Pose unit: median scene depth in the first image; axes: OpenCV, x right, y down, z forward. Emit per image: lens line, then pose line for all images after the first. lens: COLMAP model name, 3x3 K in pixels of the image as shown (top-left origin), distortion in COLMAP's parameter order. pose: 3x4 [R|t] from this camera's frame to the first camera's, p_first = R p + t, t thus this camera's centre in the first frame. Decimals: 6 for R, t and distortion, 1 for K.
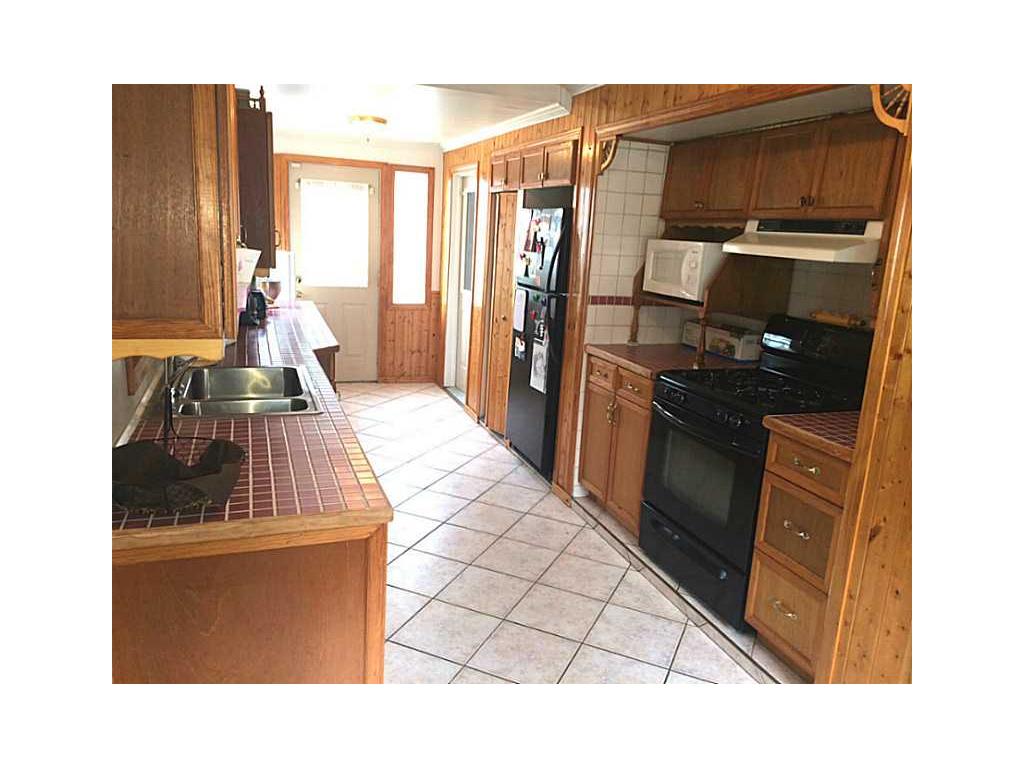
lens RADIAL K [[706.4, 0, 515.4], [0, 706.4, 384.6], [0, 0, 1]] dist [0.070798, -0.002581]
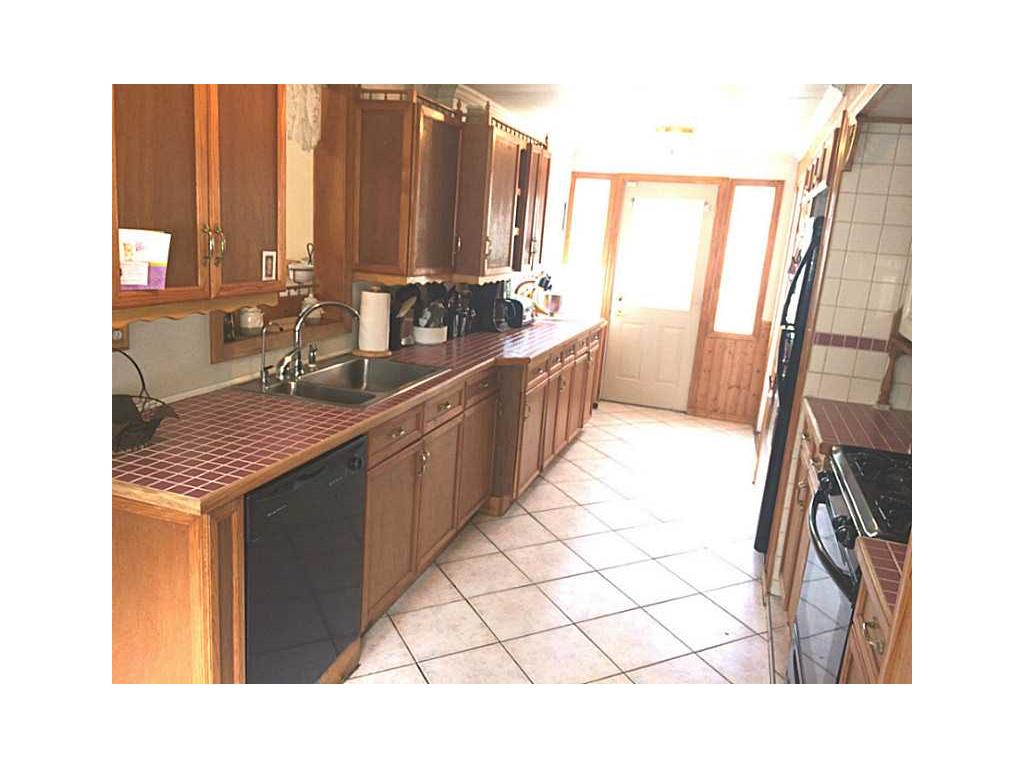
lens RADIAL K [[706.4, 0, 513.4], [0, 706.4, 385.7], [0, 0, 1]] dist [0.070798, -0.002581]
pose [[0.789523, 0.142804, -0.596876, 0.183752], [-0.165831, 0.986015, 0.016553, -0.017580], [0.590892, 0.085912, 0.802163, 0.123909]]
